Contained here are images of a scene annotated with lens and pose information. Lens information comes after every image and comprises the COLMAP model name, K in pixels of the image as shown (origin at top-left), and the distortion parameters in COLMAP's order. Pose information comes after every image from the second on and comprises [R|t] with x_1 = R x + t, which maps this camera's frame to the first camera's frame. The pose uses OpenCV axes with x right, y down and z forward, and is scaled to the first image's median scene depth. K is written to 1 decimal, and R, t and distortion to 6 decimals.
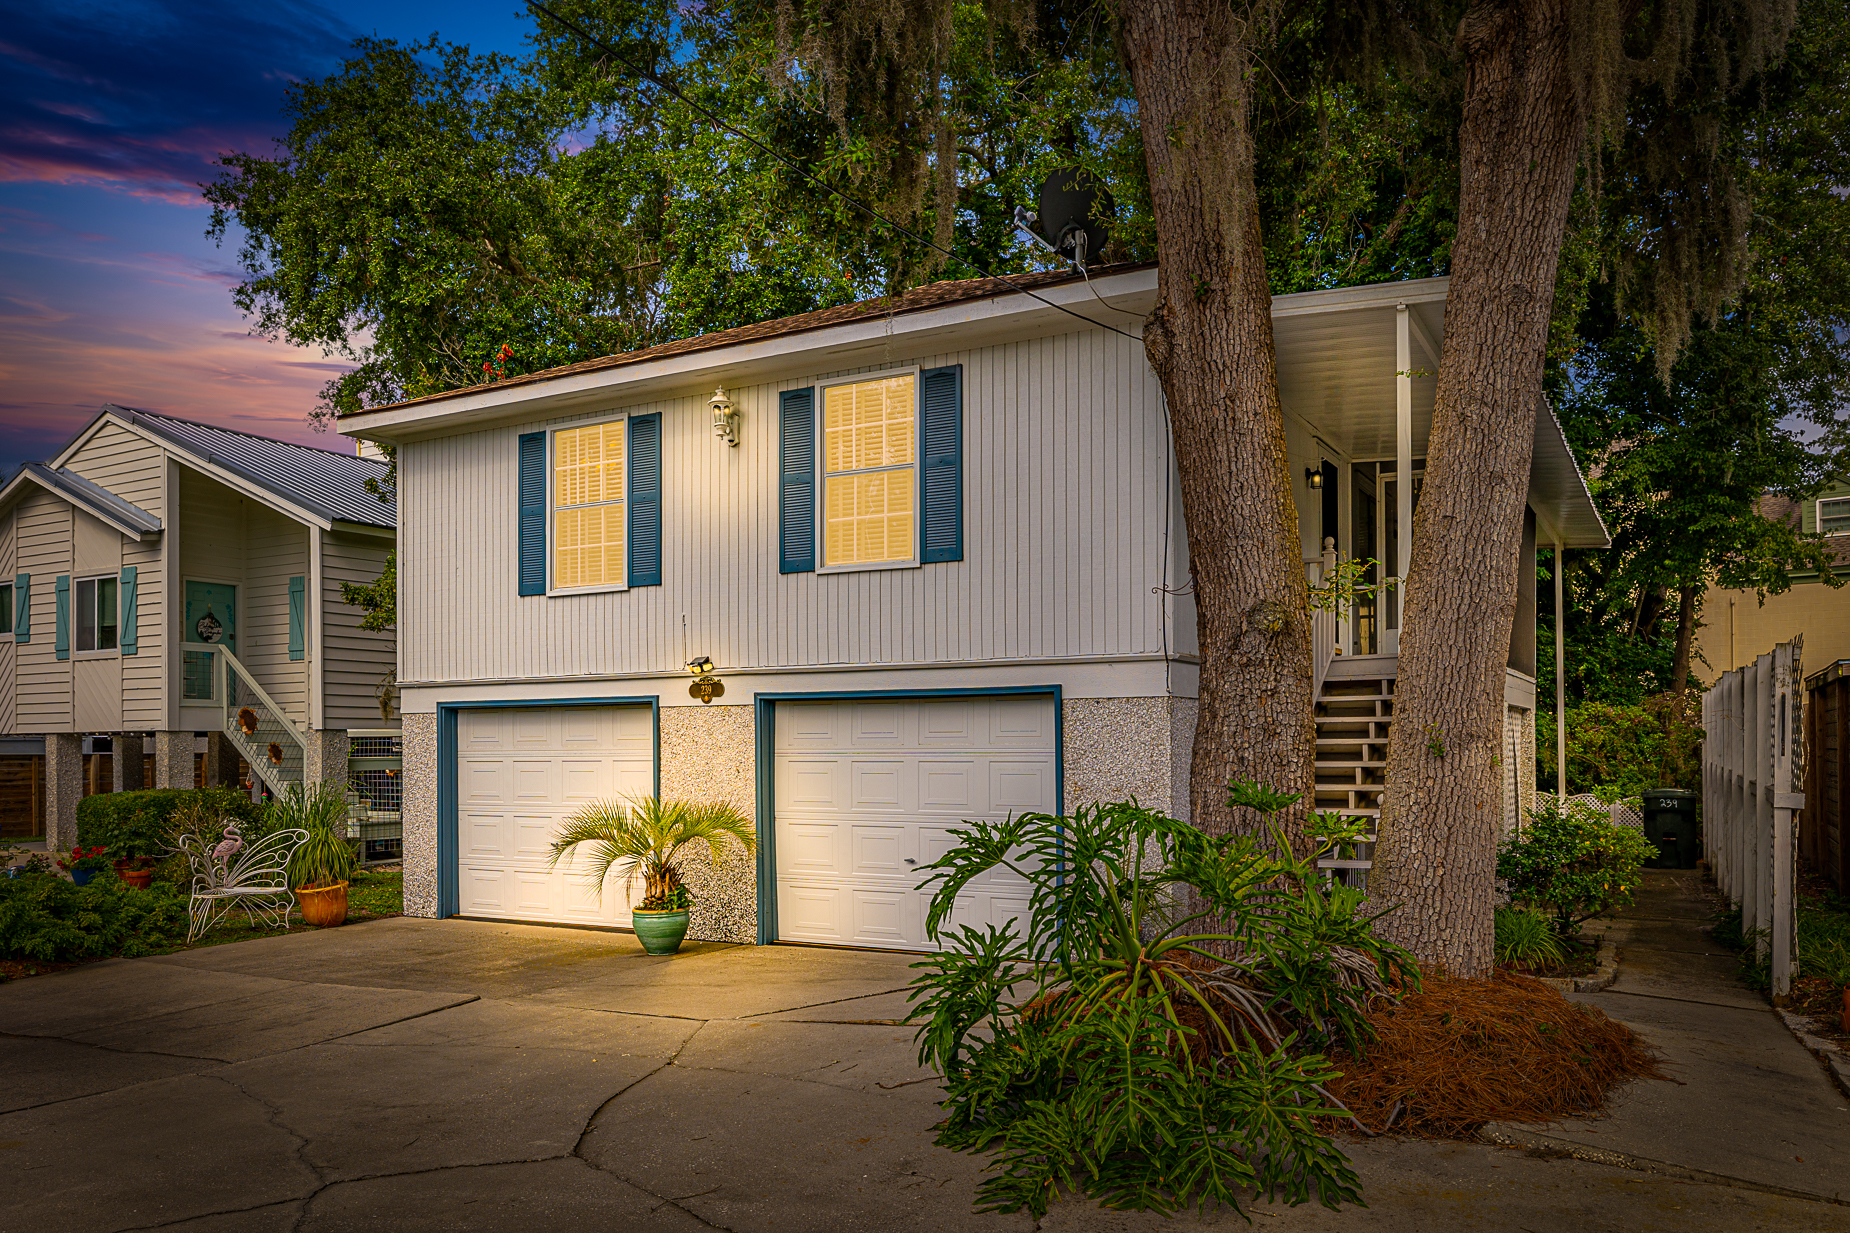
lens RADIAL K [[1341.8, 0, 943.7], [0, 1341.8, 733.2], [0, 0, 1]] dist [-0.004548, 0.010103]
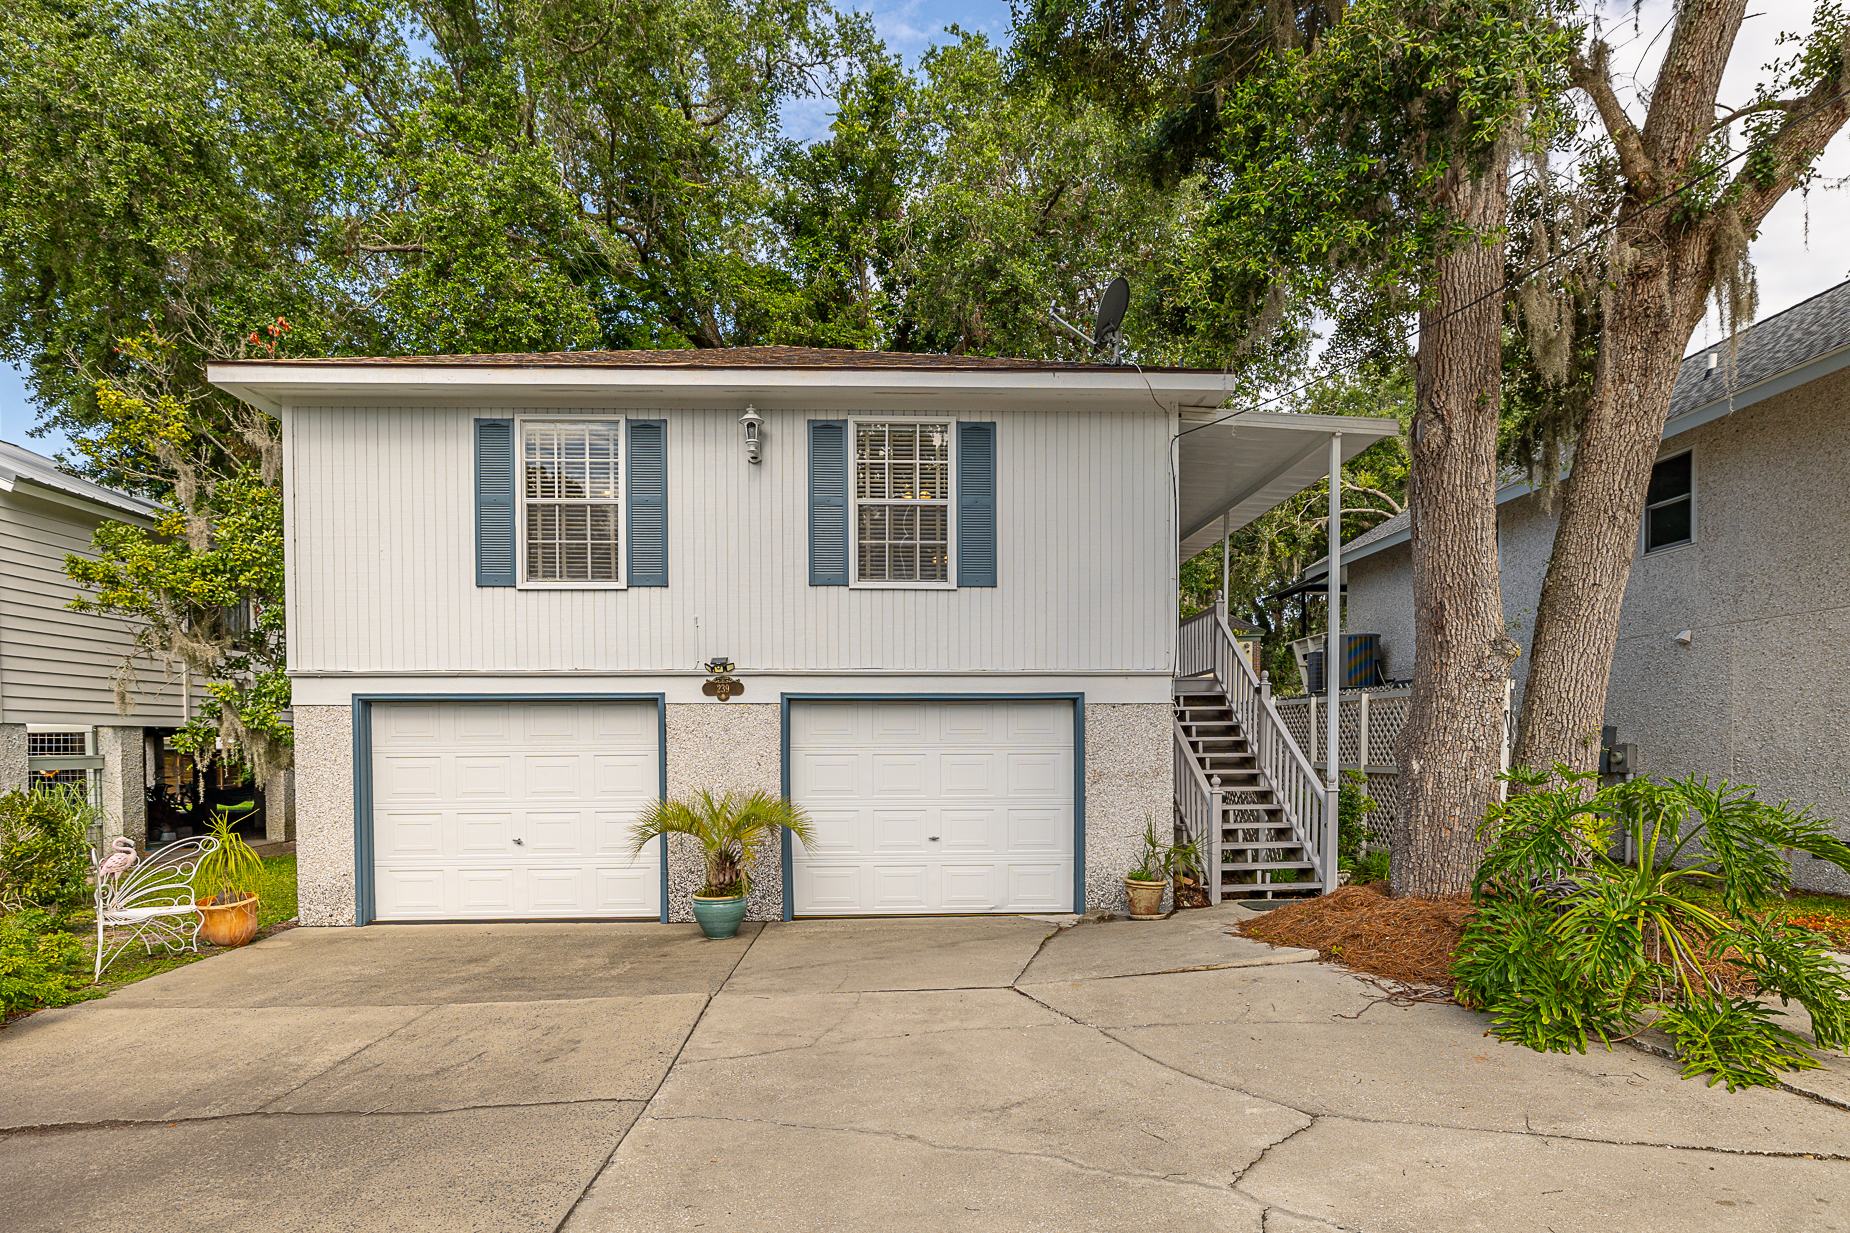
lens RADIAL K [[1009.2, 0, 922.3], [0, 1009.2, 759.7], [0, 0, 1]] dist [-0.000746, -0.000744]
pose [[0.860095, -0.005831, 0.510101, -0.417985], [-0.005101, 0.999786, 0.020030, 0.007007], [-0.510108, -0.019830, 0.859881, 0.209307]]
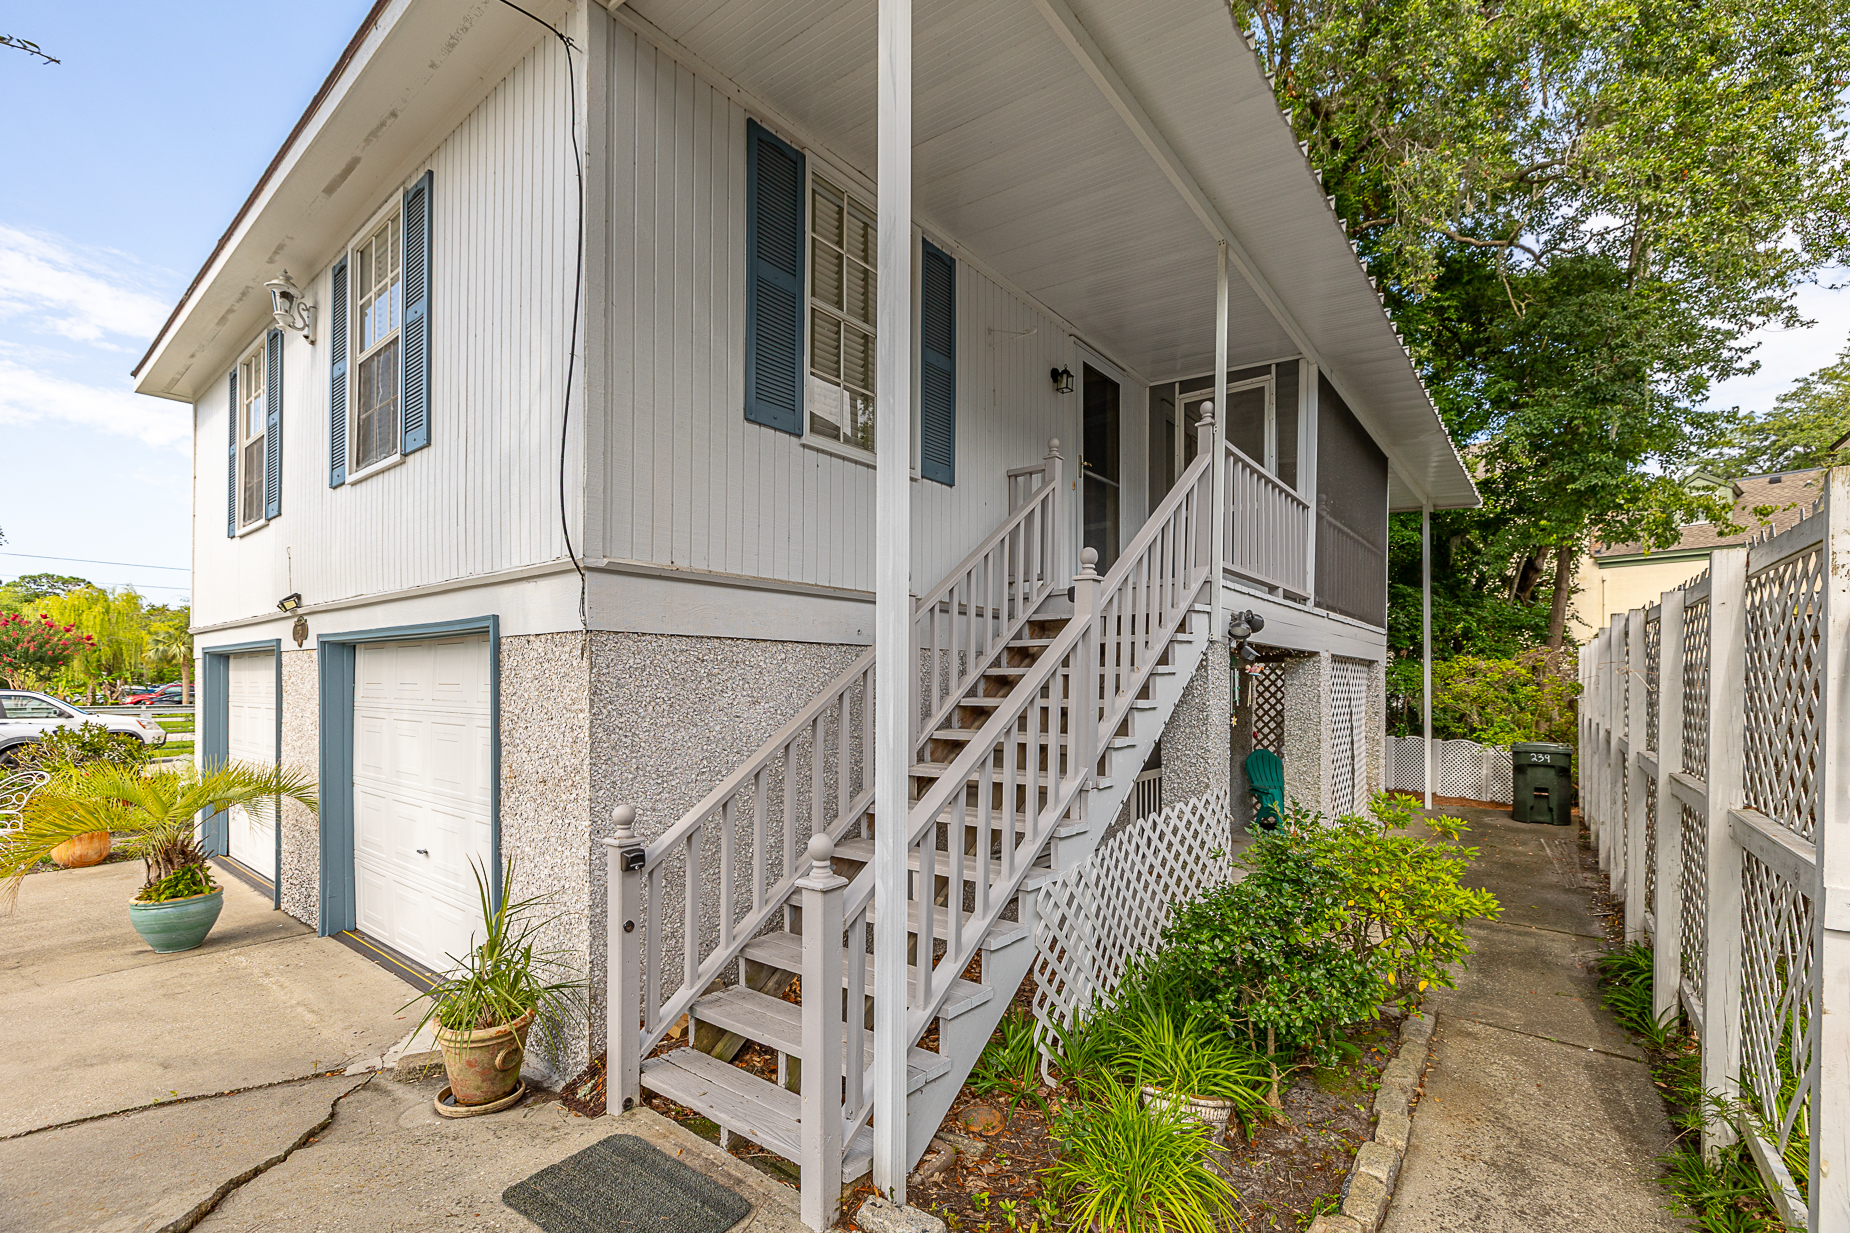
lens RADIAL K [[805.0, 0, 926.0], [0, 805.0, 681.6], [0, 0, 1]] dist [0.000128, -0.000975]
pose [[0.986731, 0.009256, -0.162100, 0.287433], [-0.008242, 0.999942, 0.006930, -0.006629], [0.162155, -0.005502, 0.986750, 0.519045]]
